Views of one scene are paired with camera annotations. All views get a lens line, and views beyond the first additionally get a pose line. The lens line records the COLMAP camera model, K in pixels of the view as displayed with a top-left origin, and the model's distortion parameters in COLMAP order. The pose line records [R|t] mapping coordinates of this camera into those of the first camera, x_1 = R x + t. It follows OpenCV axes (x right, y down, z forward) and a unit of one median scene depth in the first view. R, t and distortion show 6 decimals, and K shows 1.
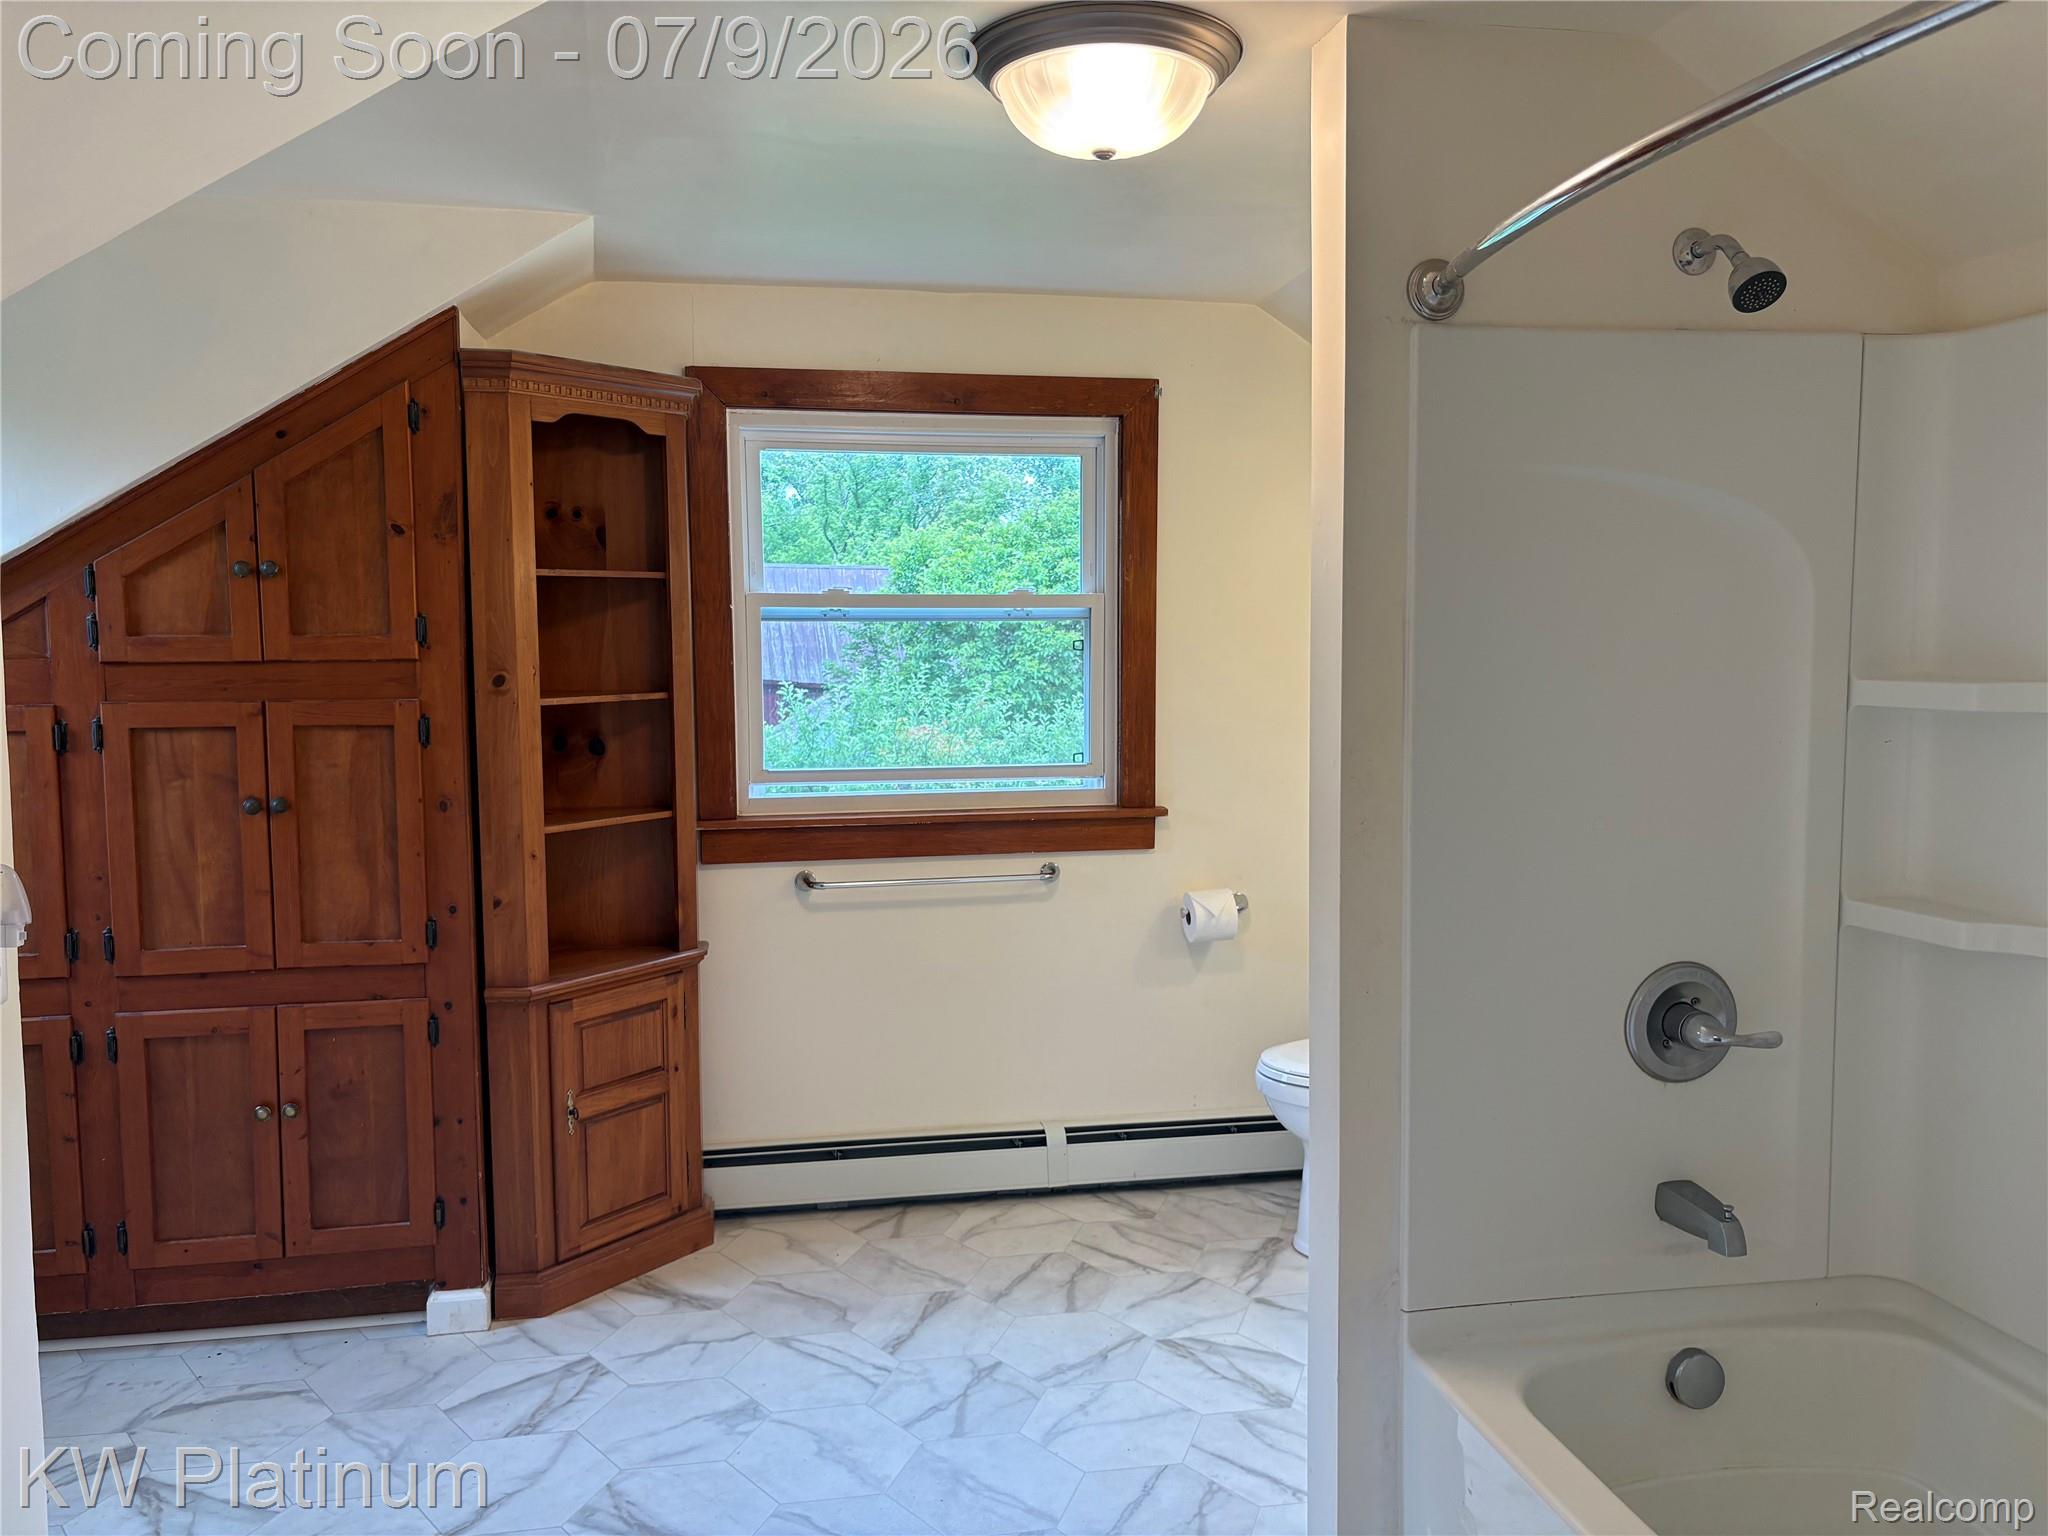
lens RADIAL K [[1544.4, 0, 1017.8], [0, 1544.4, 801.8], [0, 0, 1]] dist [0.068520, -0.241517]
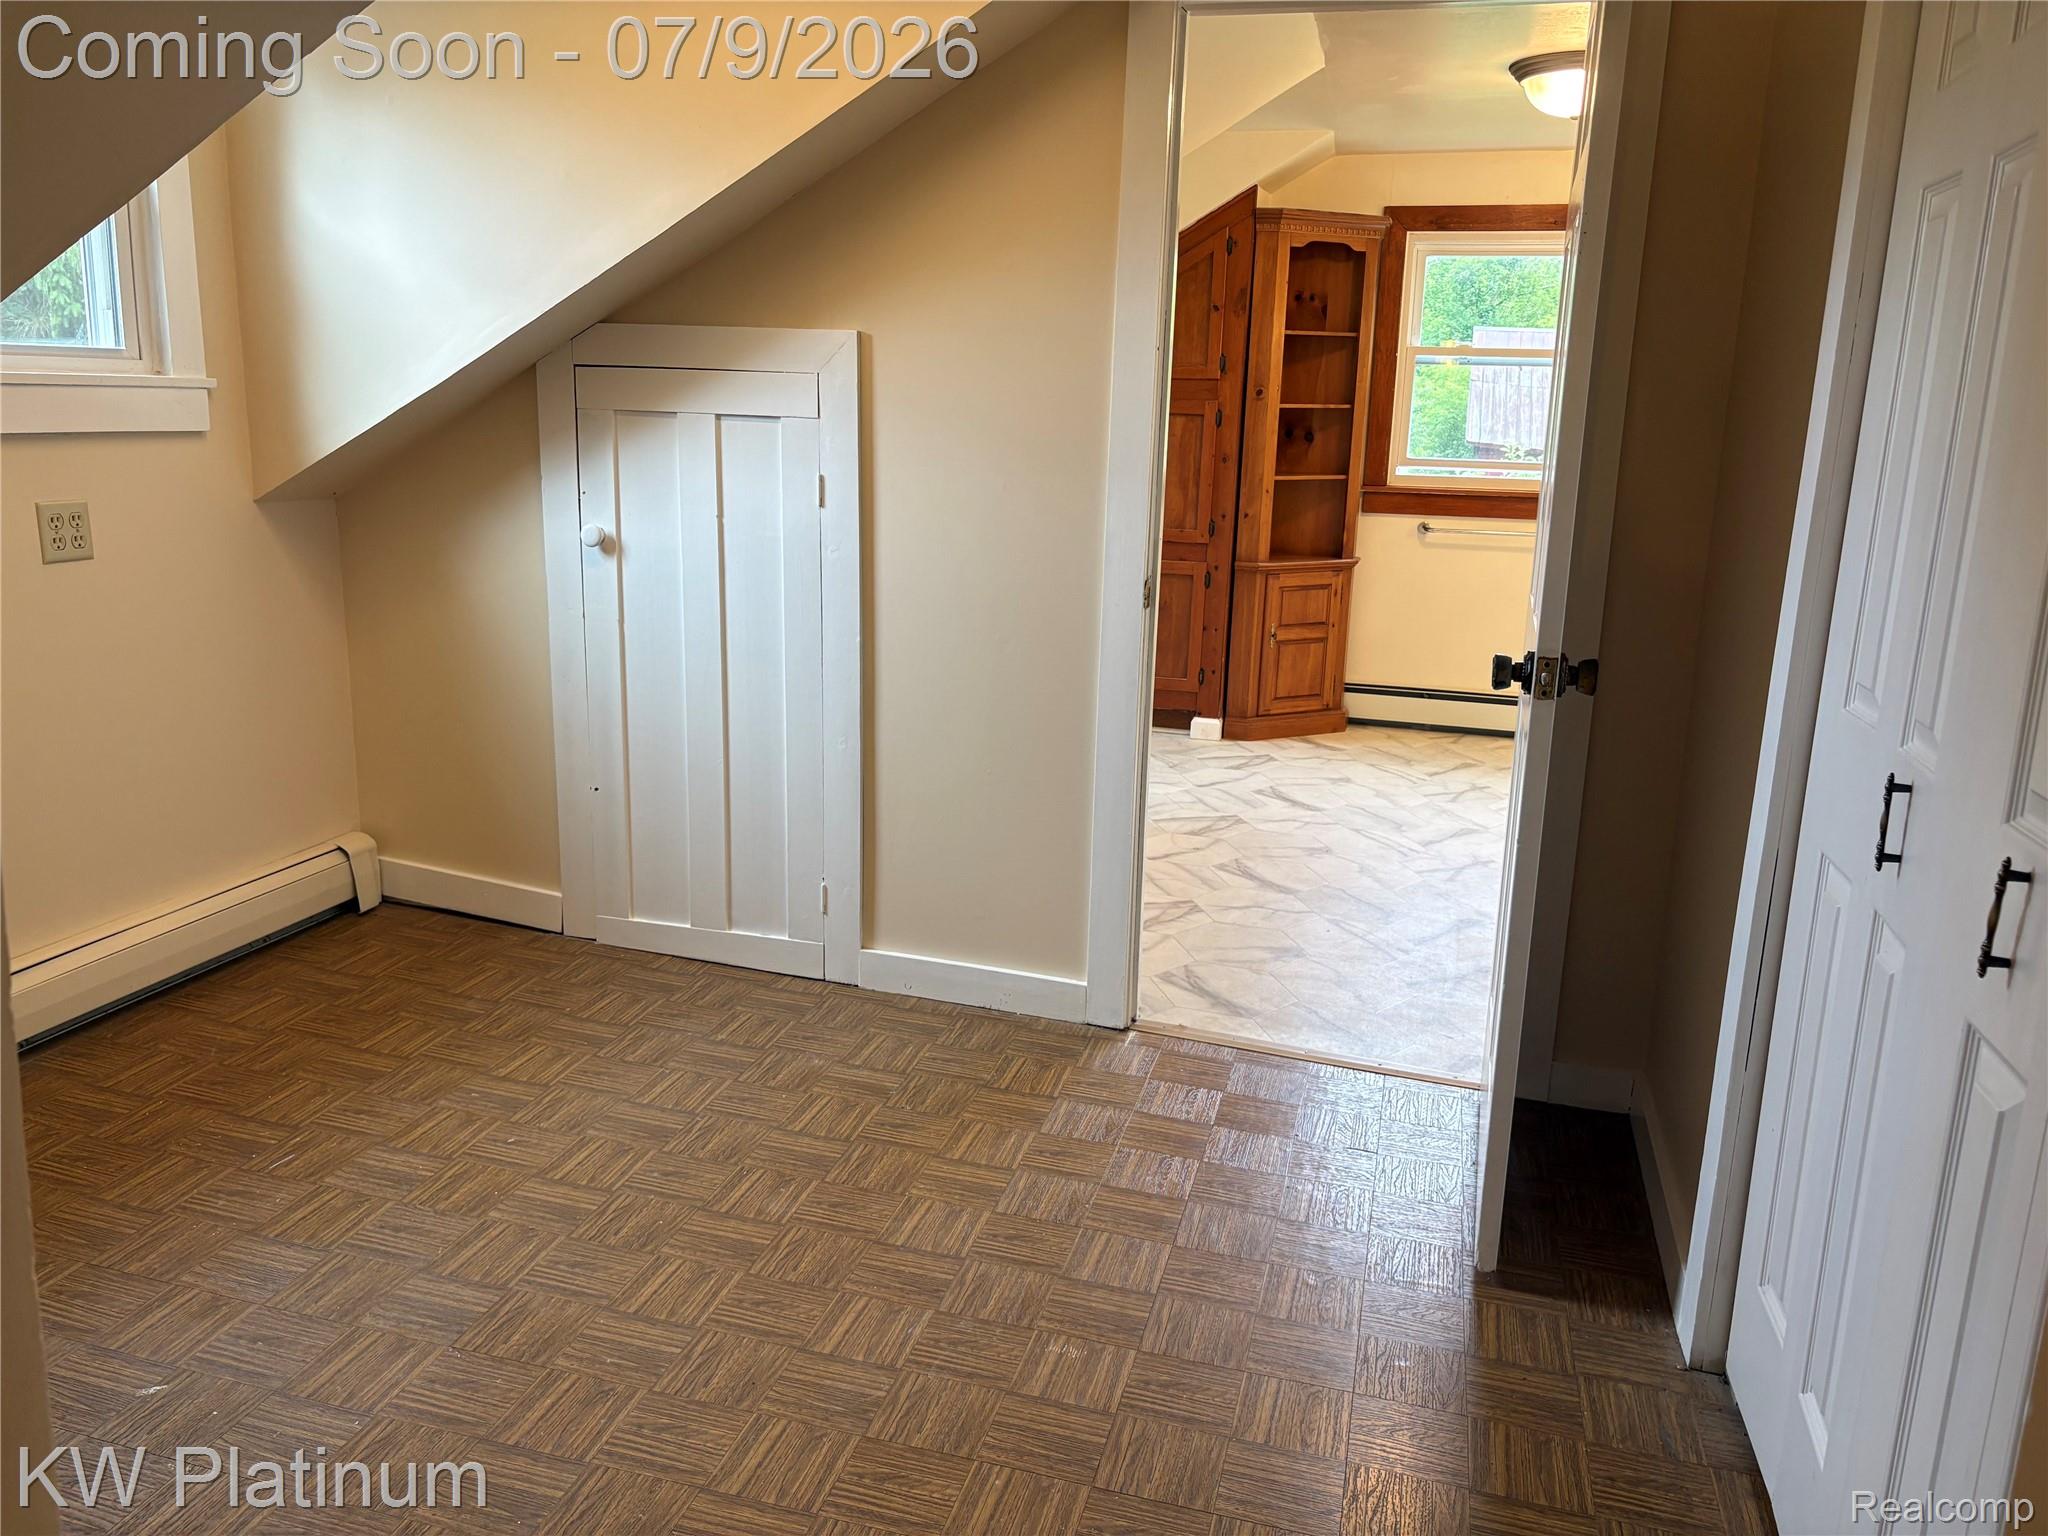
lens RADIAL K [[1544.4, 0, 1017.8], [0, 1544.4, 801.8], [0, 0, 1]] dist [0.068520, -0.241517]
pose [[0.890996, 0.136197, -0.433100, 0.260835], [-0.074953, 0.984980, 0.155550, 0.128533], [0.447781, -0.106133, 0.887822, -0.776031]]
